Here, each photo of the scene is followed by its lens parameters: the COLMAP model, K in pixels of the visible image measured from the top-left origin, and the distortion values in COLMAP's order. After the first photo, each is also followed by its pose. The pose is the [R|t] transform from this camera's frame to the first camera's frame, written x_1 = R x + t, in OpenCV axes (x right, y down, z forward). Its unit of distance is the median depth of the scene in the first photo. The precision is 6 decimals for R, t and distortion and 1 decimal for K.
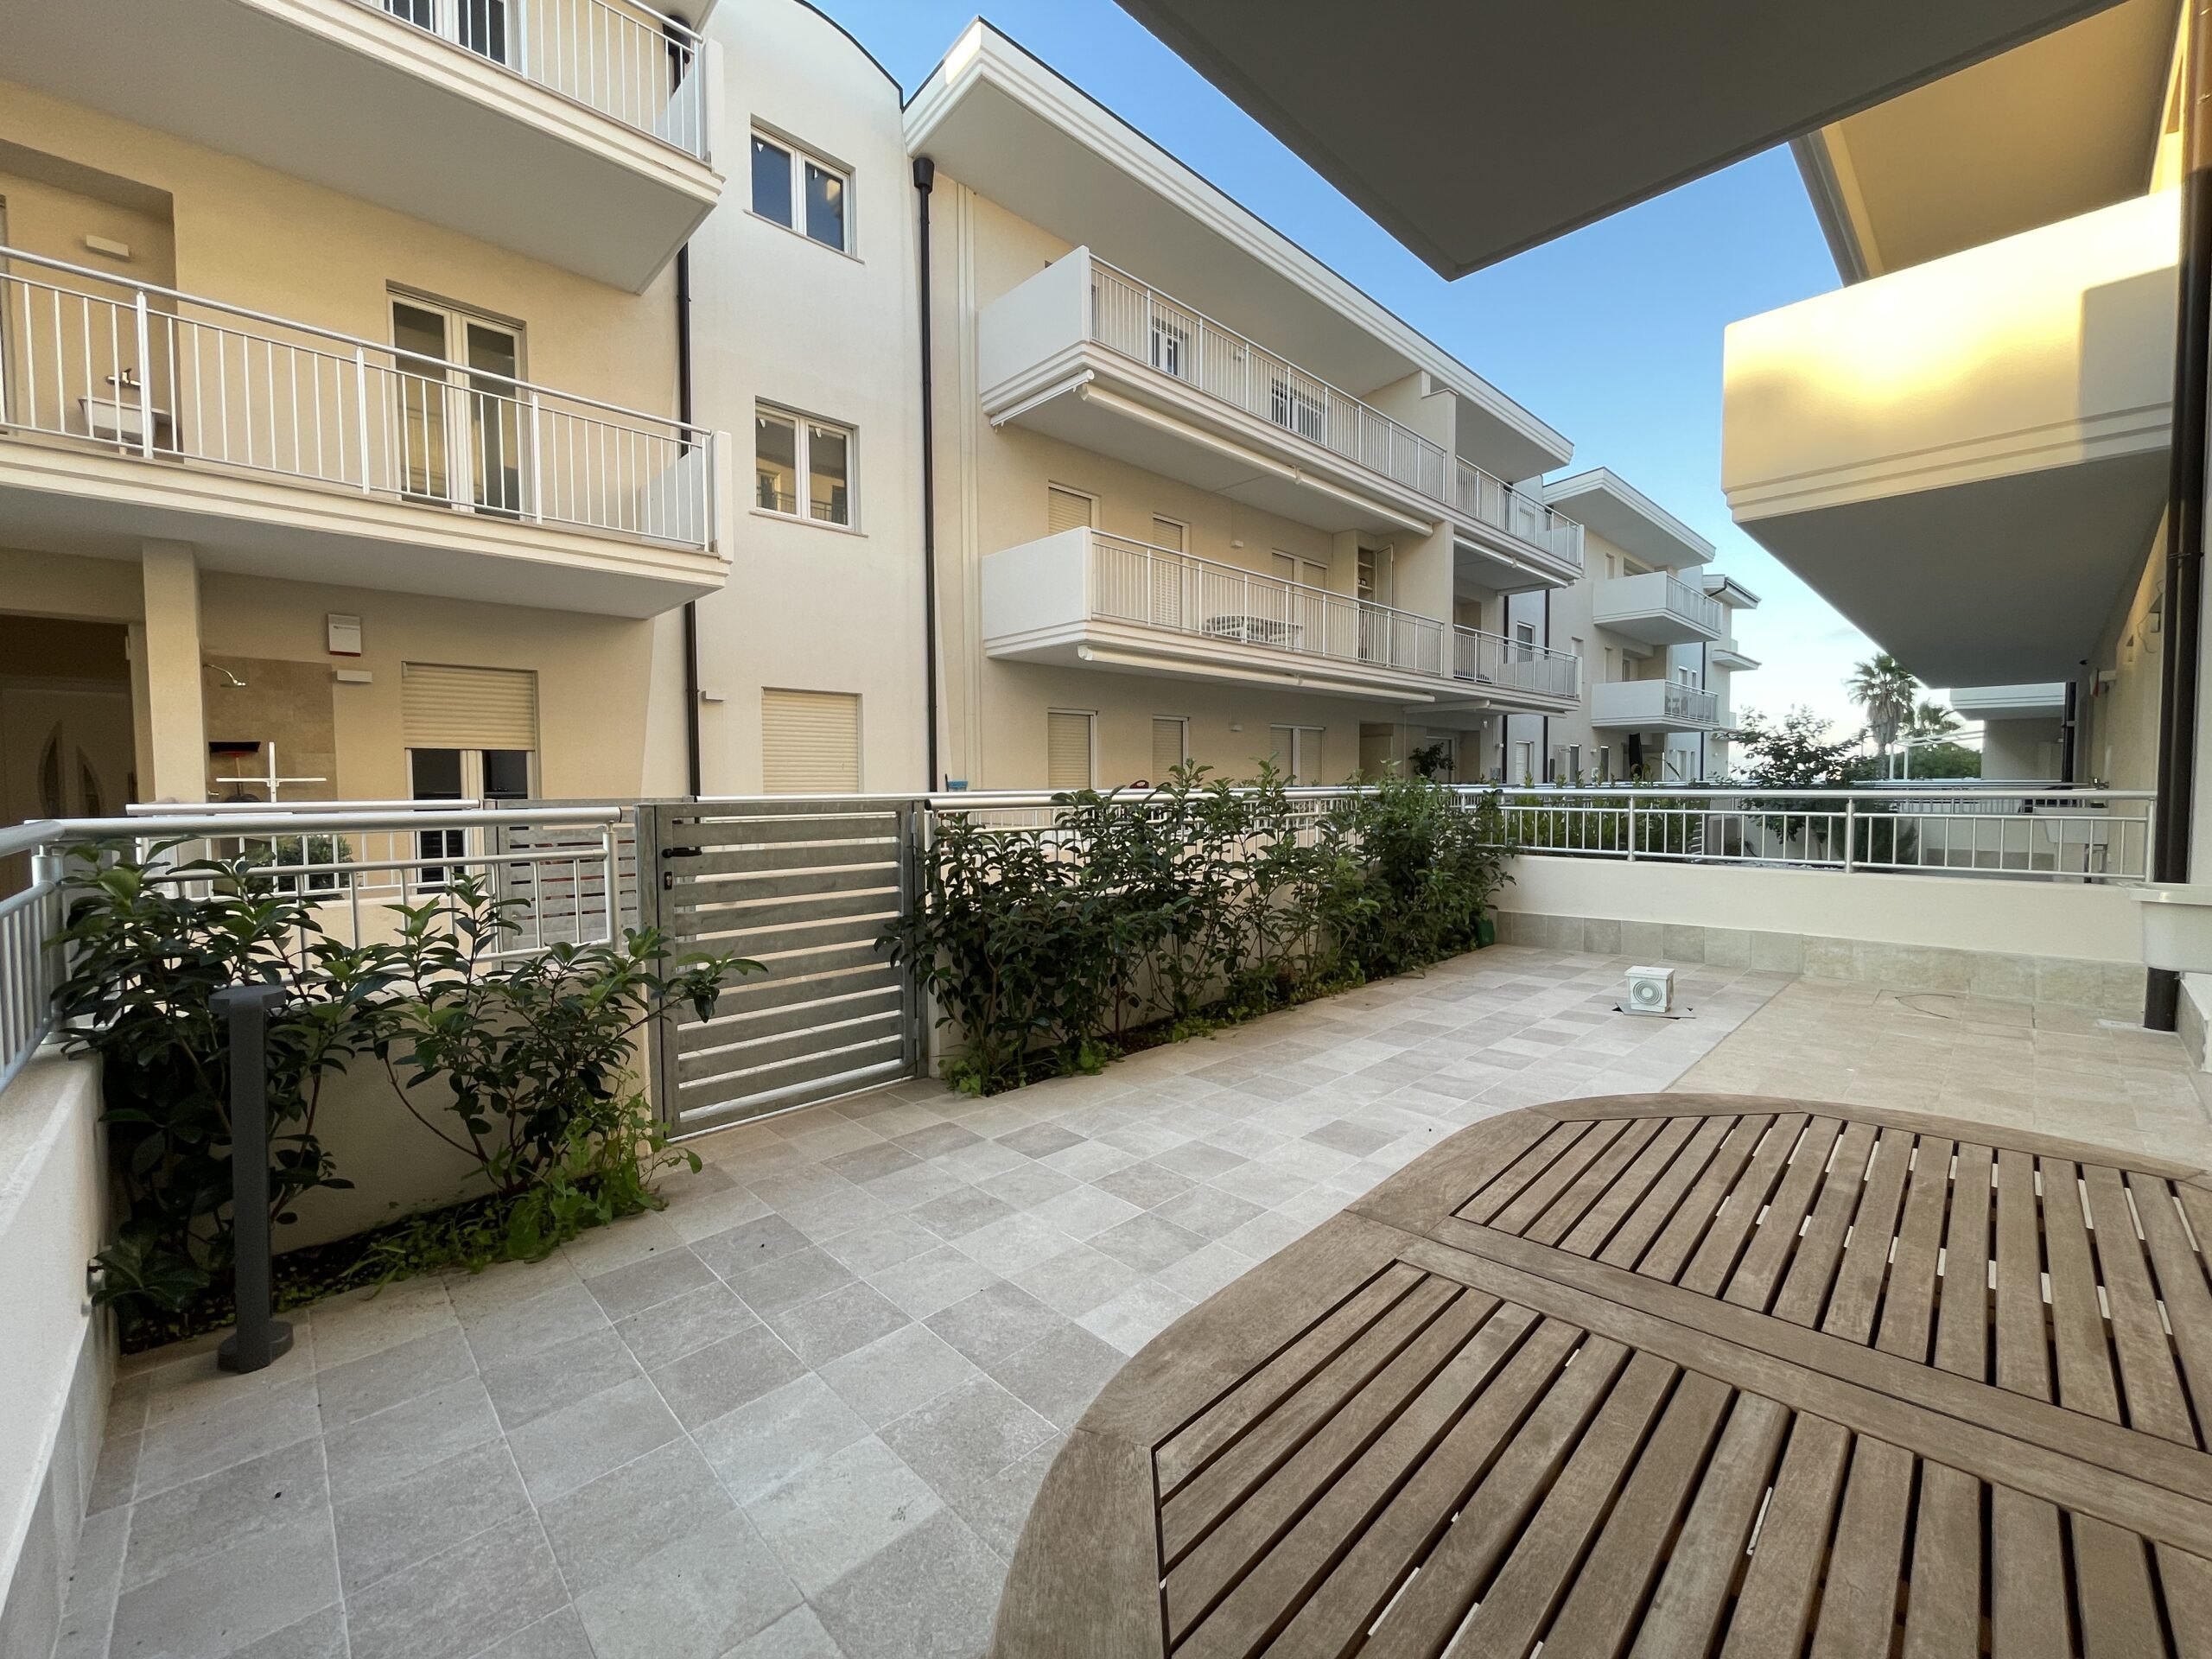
lens RADIAL K [[897.5, 0, 1106.9], [0, 897.5, 820.2], [0, 0, 1]] dist [-0.003869, 0.000324]
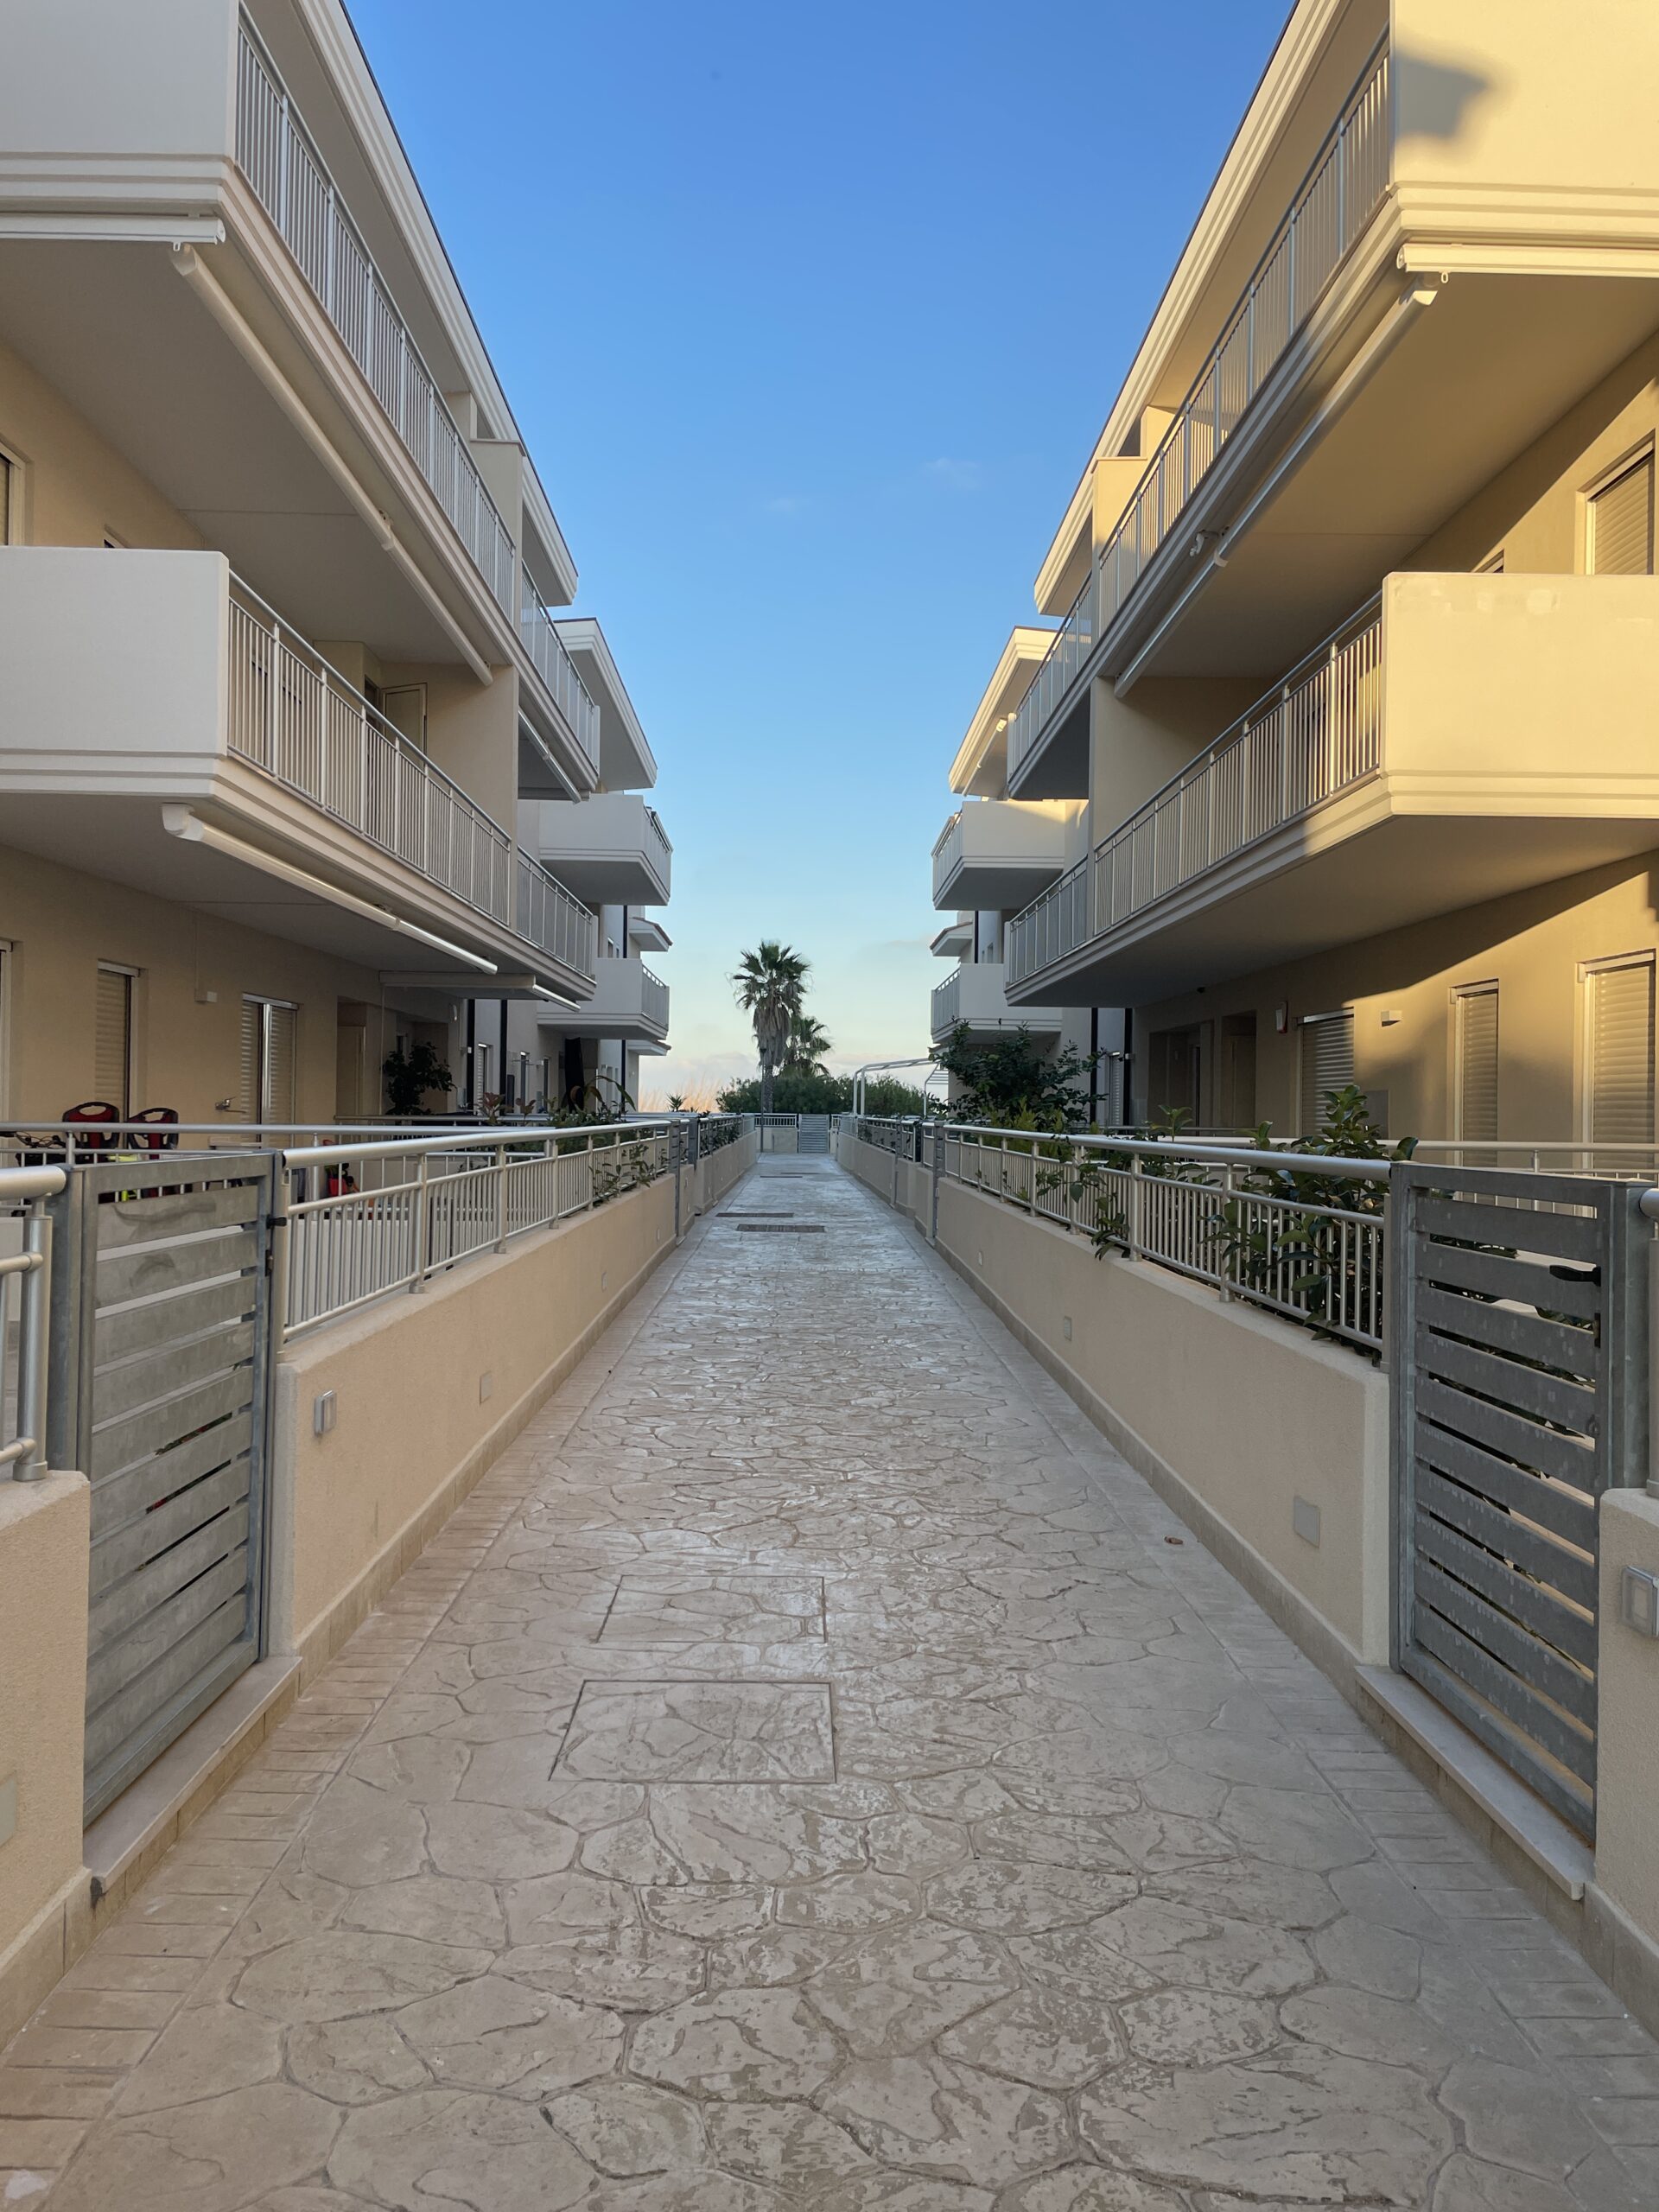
lens RADIAL K [[1679.1, 0, 827.5], [0, 1679.1, 1110.5], [0, 0, 1]] dist [0.007361, 0.001044]
pose [[0.686152, 0.020720, 0.727163, -0.228872], [0.006845, 0.999366, -0.034935, -0.004595], [-0.727426, 0.028948, 0.685575, 0.099073]]
